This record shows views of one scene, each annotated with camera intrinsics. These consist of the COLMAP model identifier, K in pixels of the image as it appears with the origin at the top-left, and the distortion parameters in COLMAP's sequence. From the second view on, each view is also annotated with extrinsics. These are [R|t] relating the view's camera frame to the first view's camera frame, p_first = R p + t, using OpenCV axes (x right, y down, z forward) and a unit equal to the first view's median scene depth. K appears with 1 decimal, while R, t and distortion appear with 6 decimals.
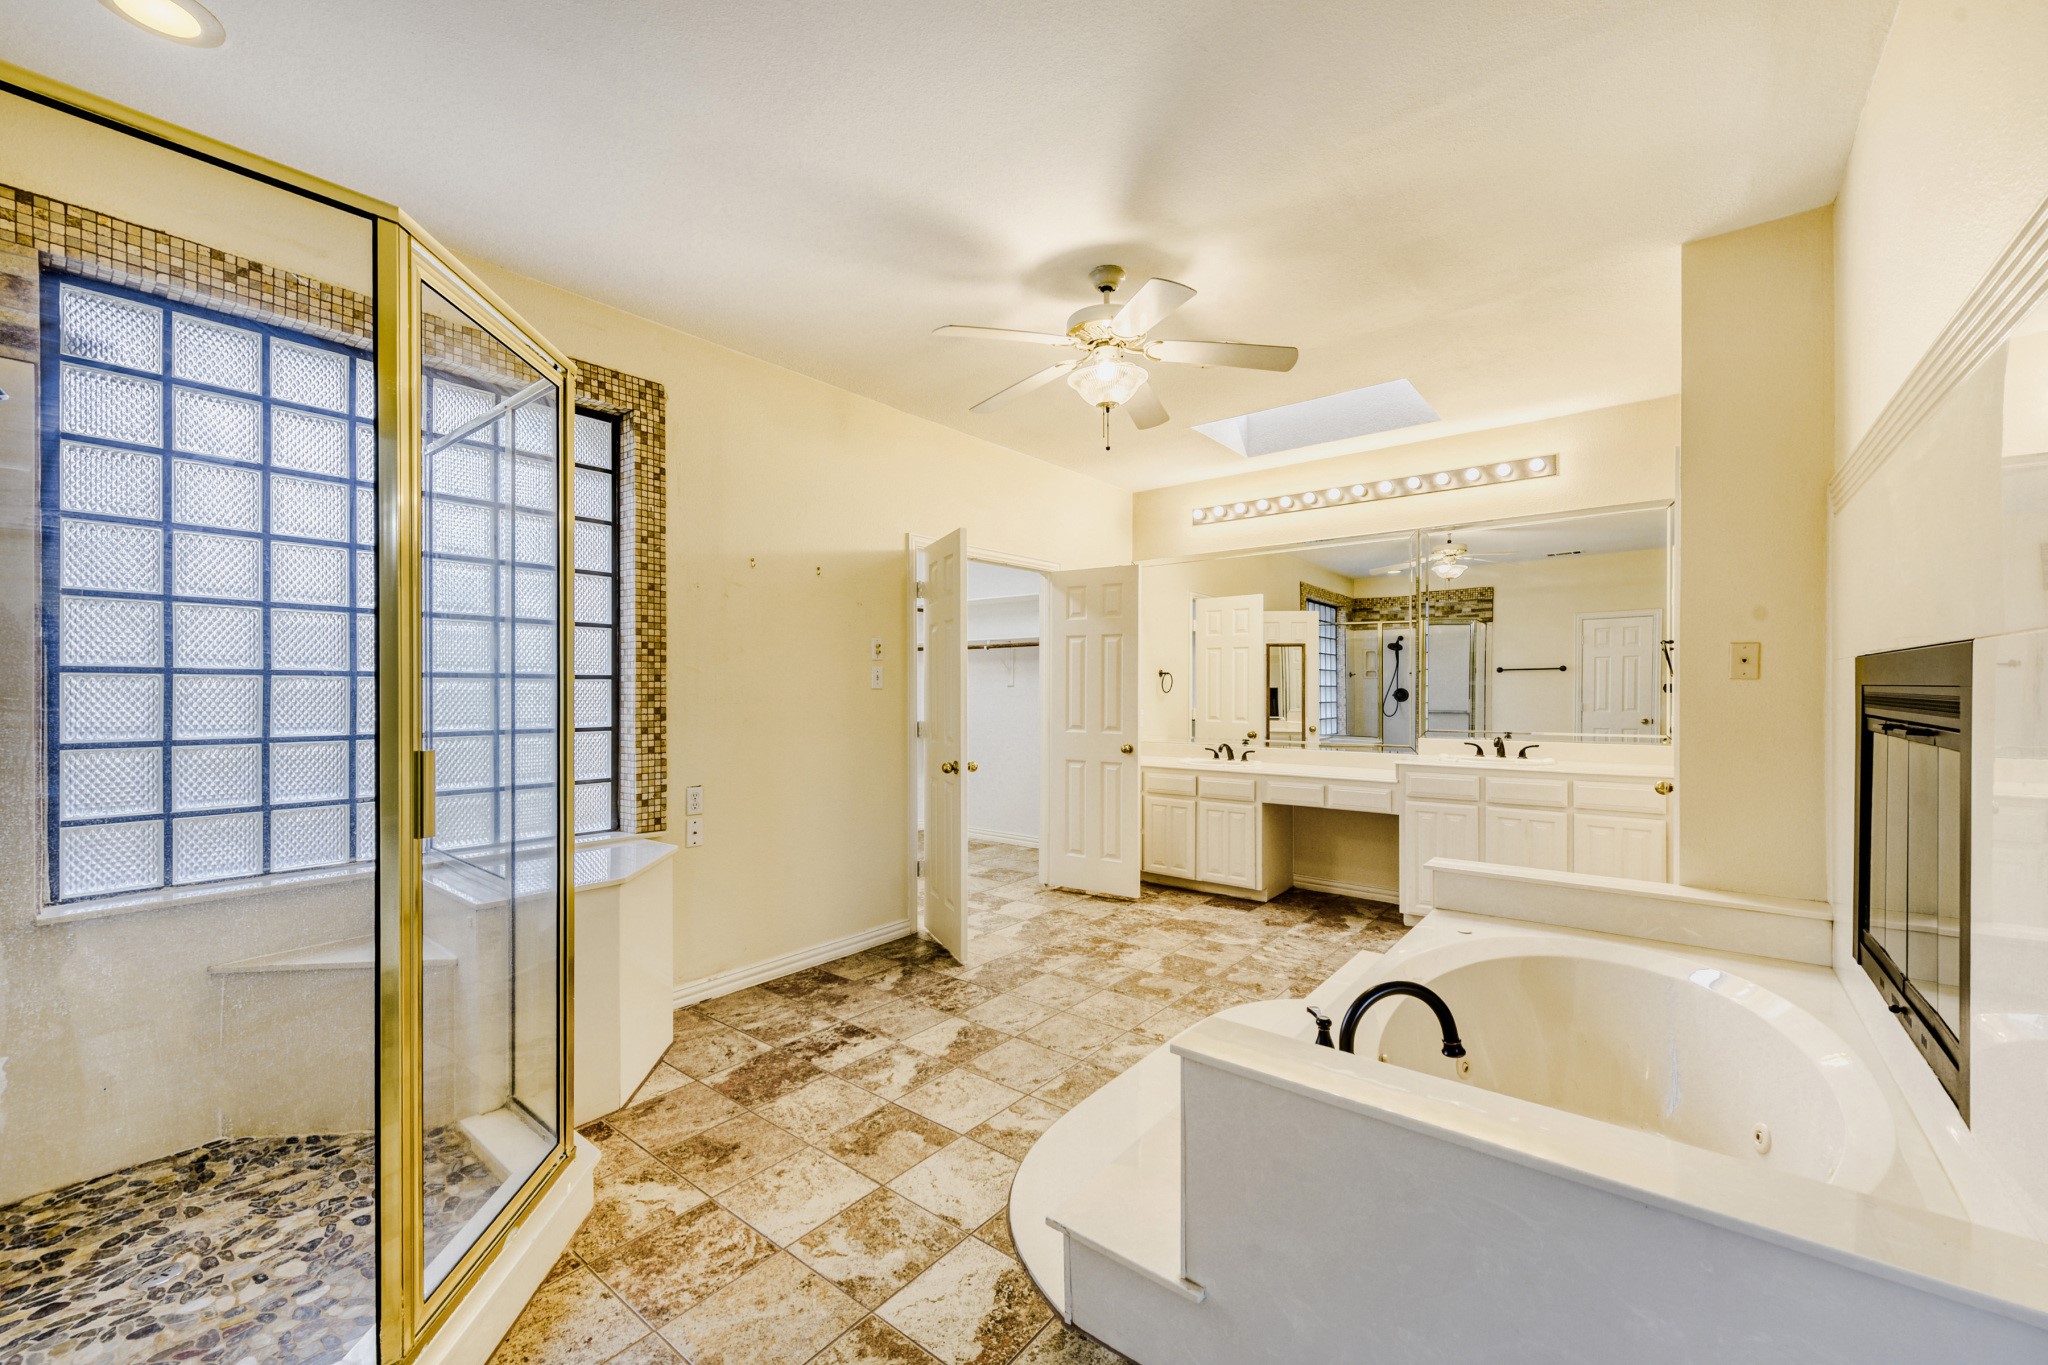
lens RADIAL K [[827.8, 0, 1023.4], [0, 827.8, 690.5], [0, 0, 1]] dist [0.000340, 0.000046]
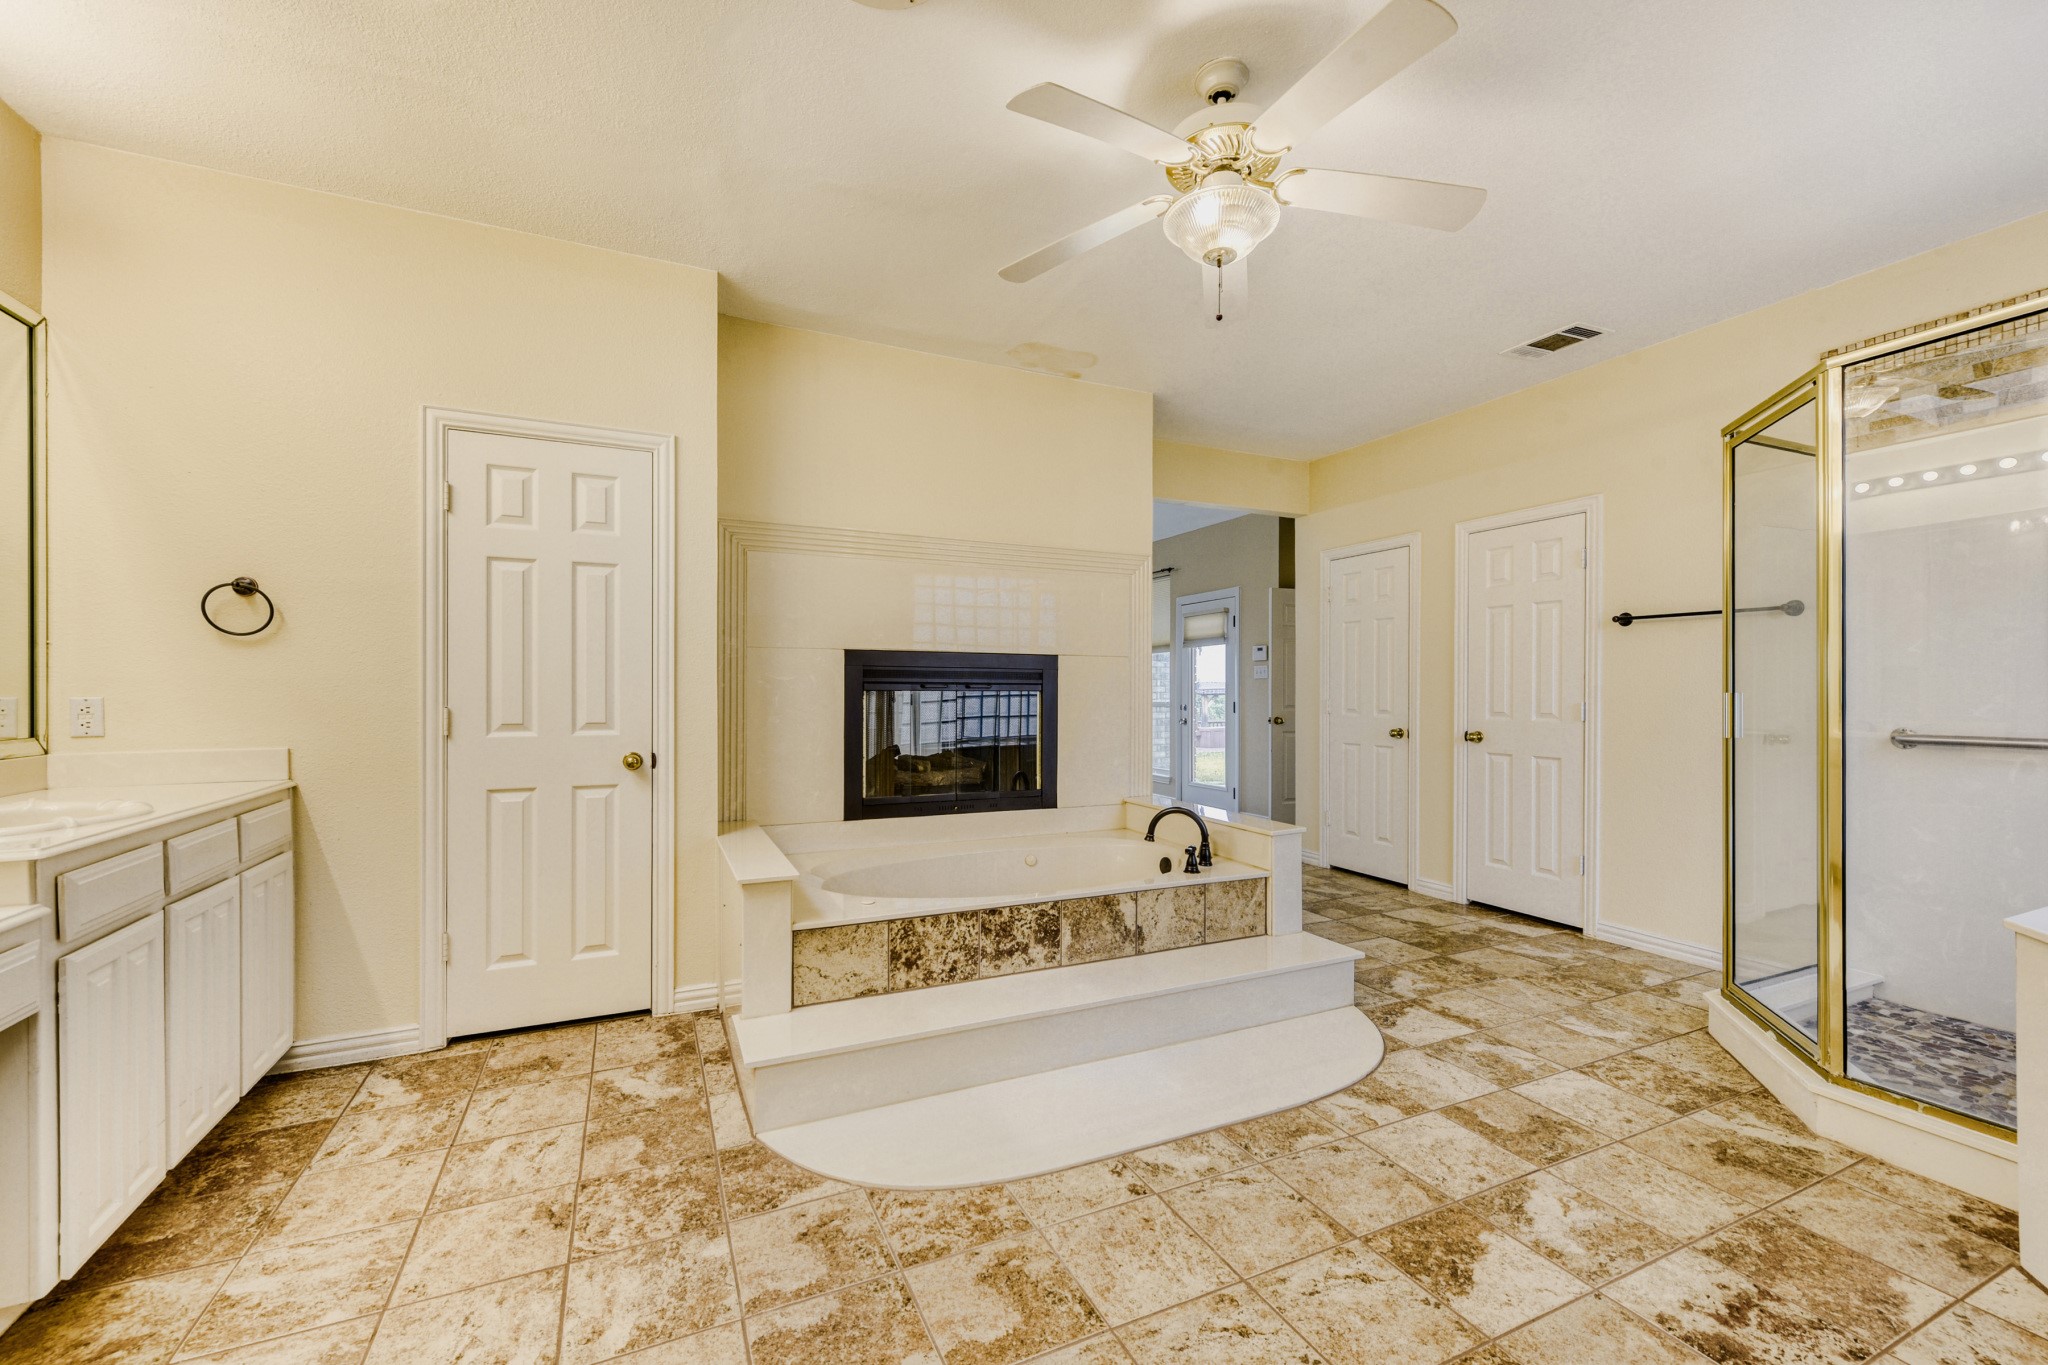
lens RADIAL K [[827.8, 0, 1023.4], [0, 827.8, 690.5], [0, 0, 1]] dist [0.000340, 0.000046]
pose [[-0.896203, -0.002702, 0.443636, -0.065048], [-0.000585, 0.999988, 0.004909, 0.044038], [-0.443644, 0.004140, -0.896193, 1.852568]]
